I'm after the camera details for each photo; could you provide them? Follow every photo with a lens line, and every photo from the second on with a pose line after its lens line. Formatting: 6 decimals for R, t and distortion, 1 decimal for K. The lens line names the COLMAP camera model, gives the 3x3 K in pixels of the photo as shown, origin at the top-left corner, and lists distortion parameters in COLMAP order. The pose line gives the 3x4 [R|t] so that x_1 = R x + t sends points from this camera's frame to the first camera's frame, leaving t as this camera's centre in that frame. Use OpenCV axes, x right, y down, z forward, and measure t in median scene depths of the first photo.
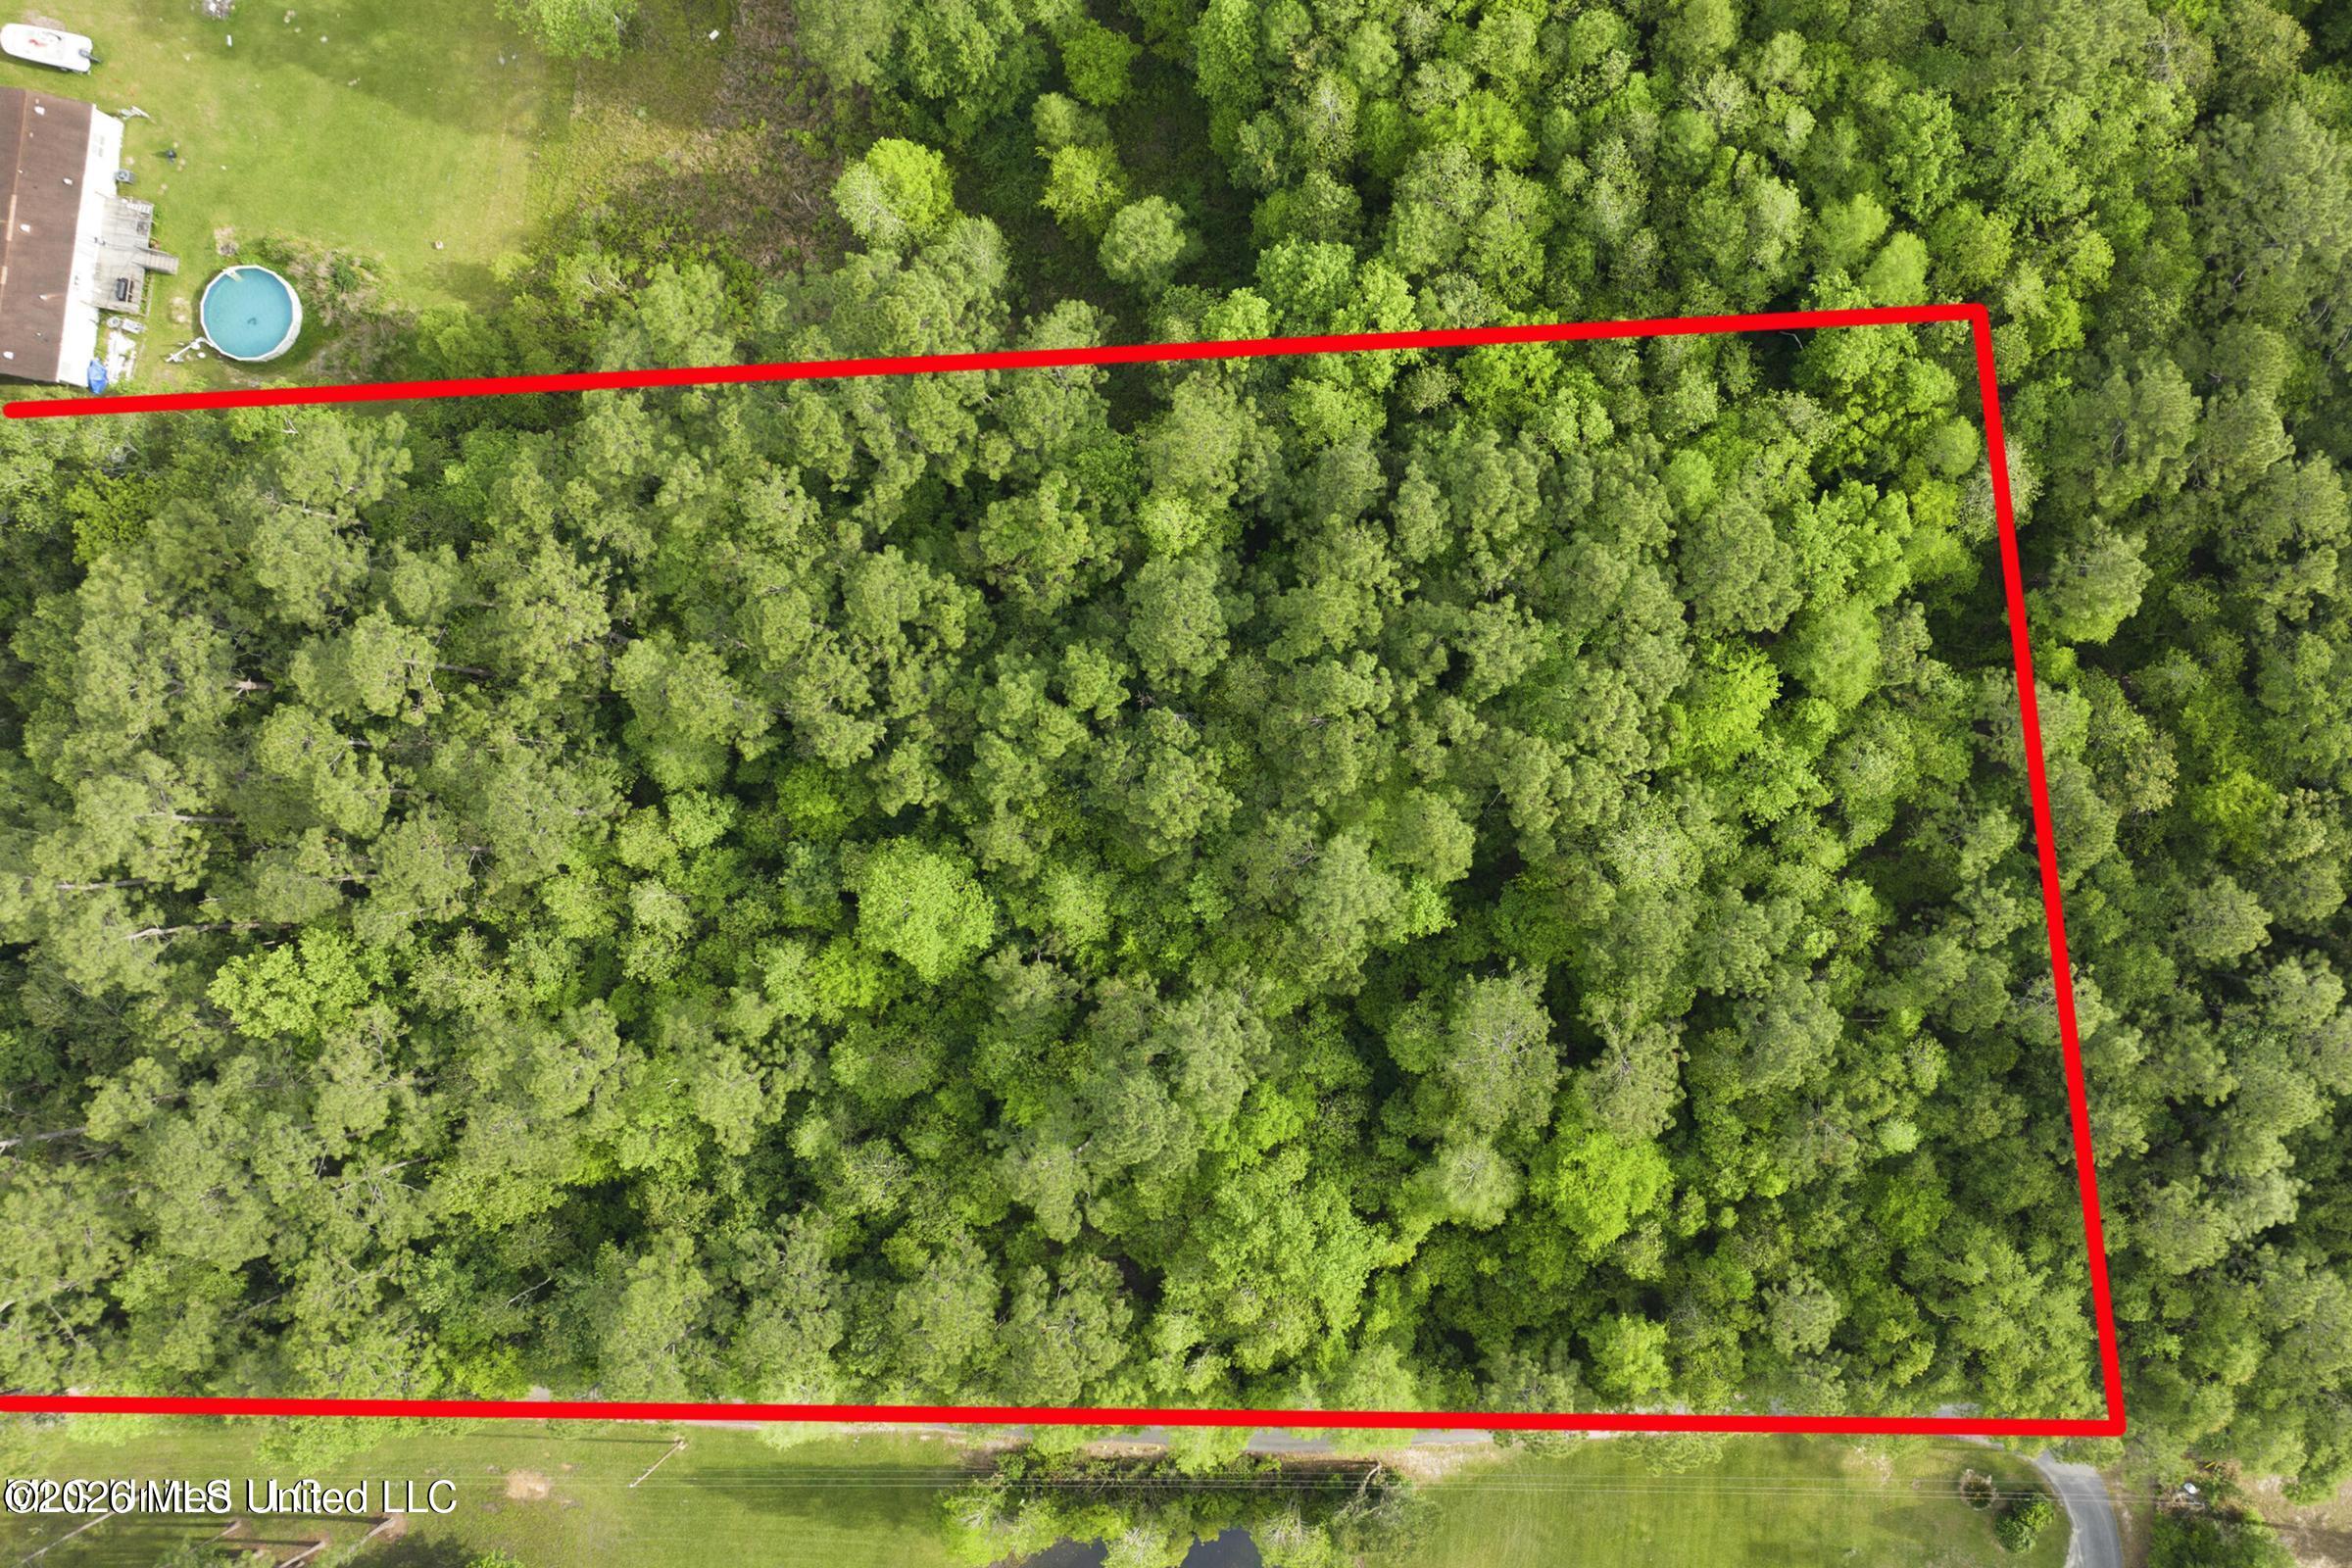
lens RADIAL K [[1638.1, 0, 1176.0], [0, 1638.1, 784.0], [0, 0, 1]] dist [-0.033806, 0.091450]
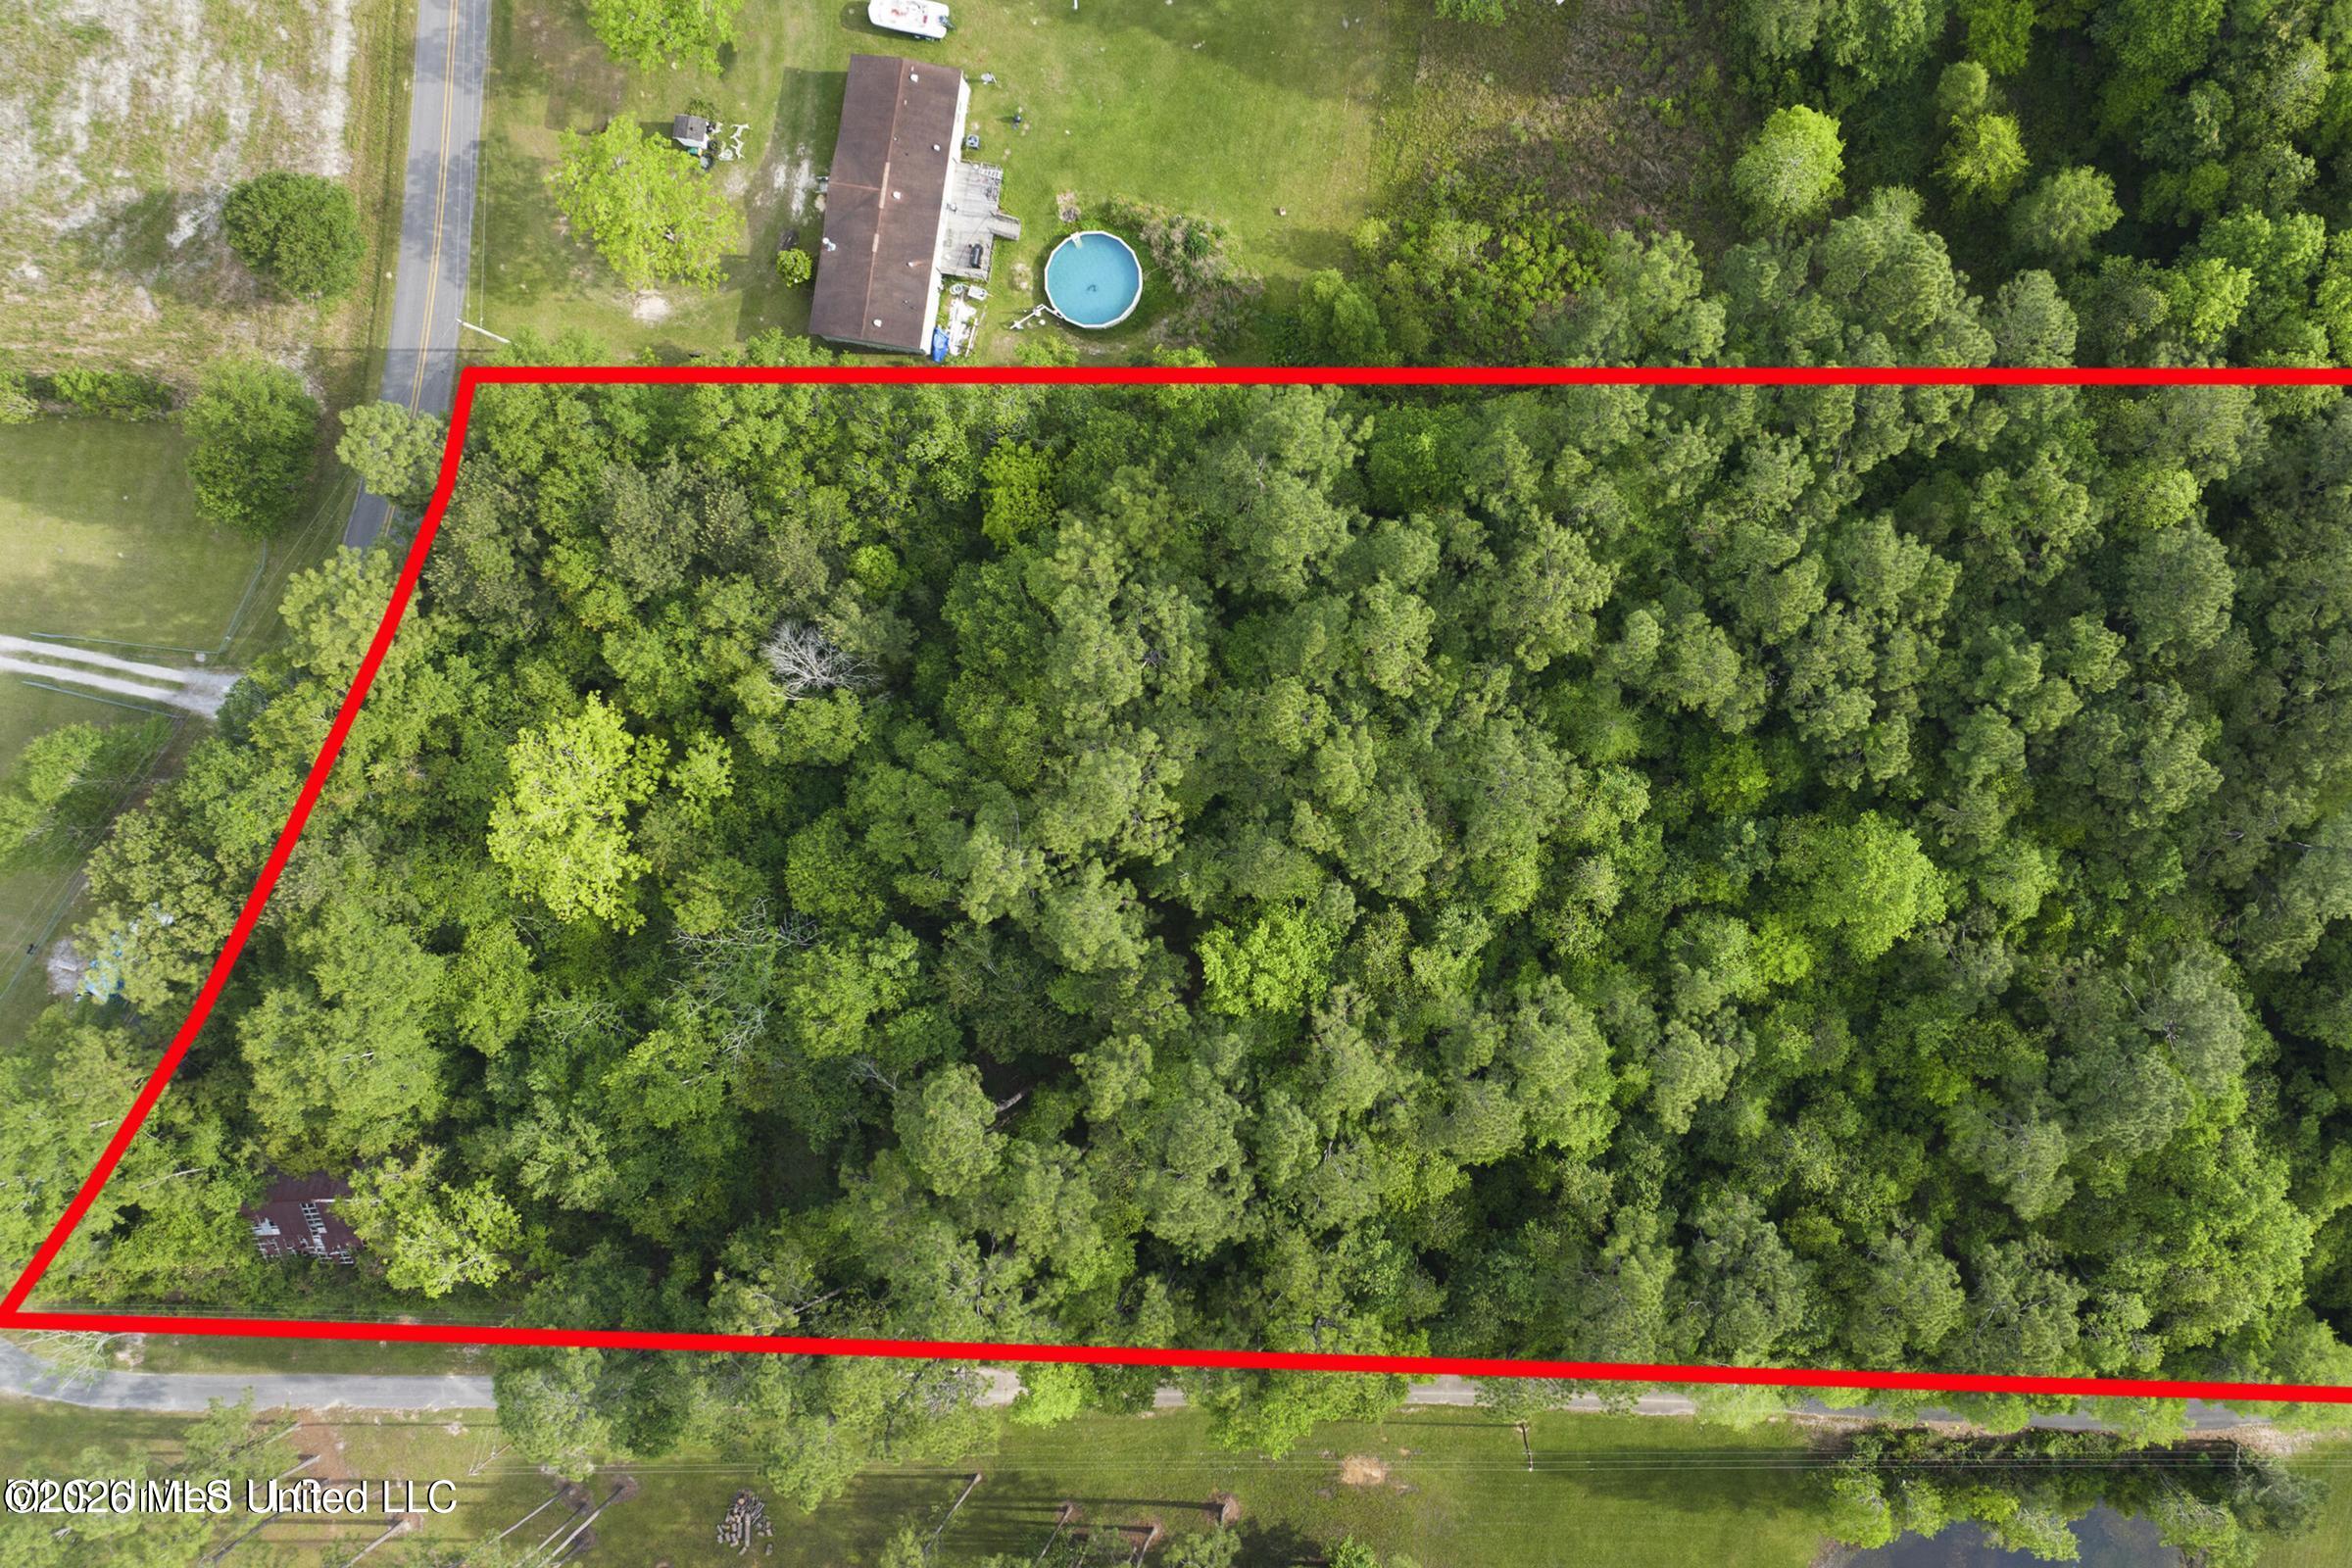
lens RADIAL K [[1616.1, 0, 1176.0], [0, 1616.1, 784.0], [0, 0, 1]] dist [0.033647, -0.024753]
pose [[0.999237, 0.001322, 0.039041, -0.577629], [-0.001428, 0.999995, 0.002695, 0.012714], [-0.039037, -0.002749, 0.999234, 0.028272]]
